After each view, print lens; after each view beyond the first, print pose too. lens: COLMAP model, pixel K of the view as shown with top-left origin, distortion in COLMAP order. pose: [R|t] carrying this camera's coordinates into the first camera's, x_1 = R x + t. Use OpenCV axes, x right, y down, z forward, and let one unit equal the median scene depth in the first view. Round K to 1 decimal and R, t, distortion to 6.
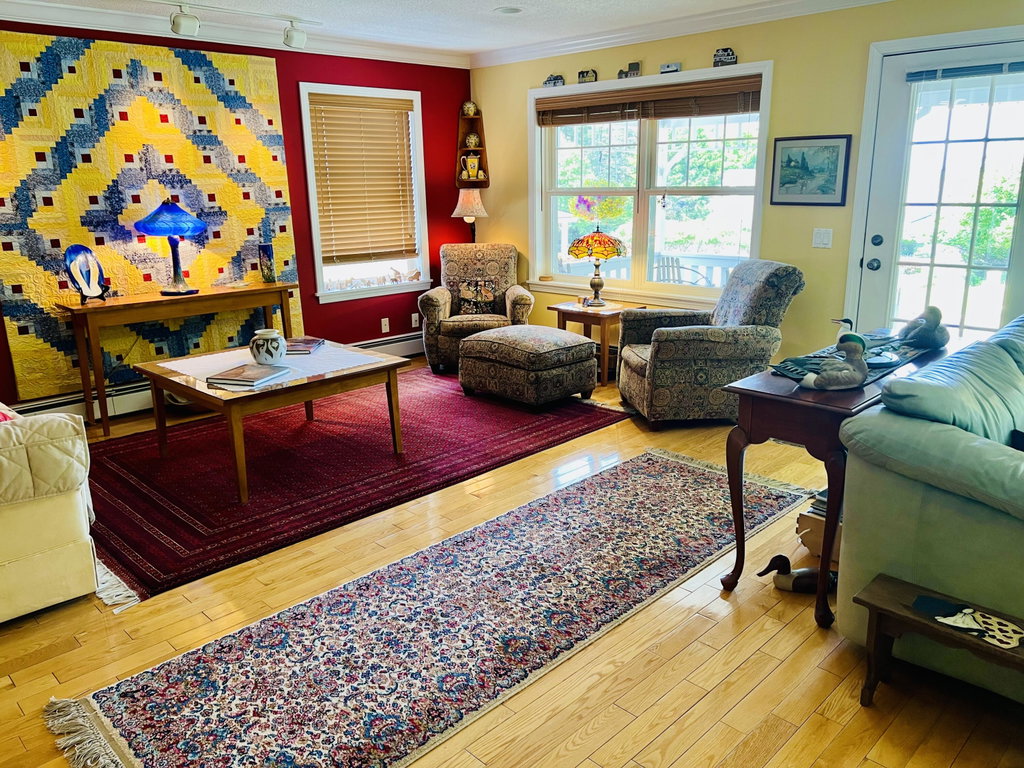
lens RADIAL K [[765.7, 0, 507.0], [0, 765.7, 375.6], [0, 0, 1]] dist [0.063504, -0.072004]
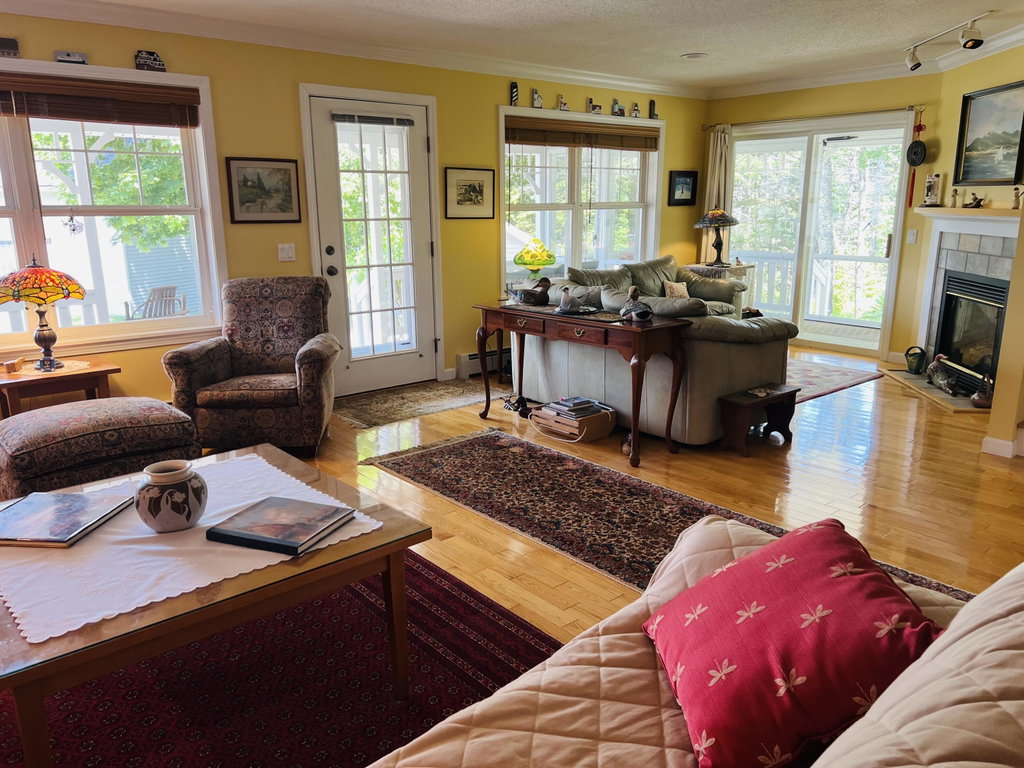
lens RADIAL K [[765.7, 0, 509.6], [0, 765.7, 390.9], [0, 0, 1]] dist [0.063504, -0.072004]
pose [[0.077391, -0.229408, 0.970249, -0.687251], [0.247423, 0.947143, 0.204209, -0.137997], [-0.965812, 0.224258, 0.130061, 0.601094]]
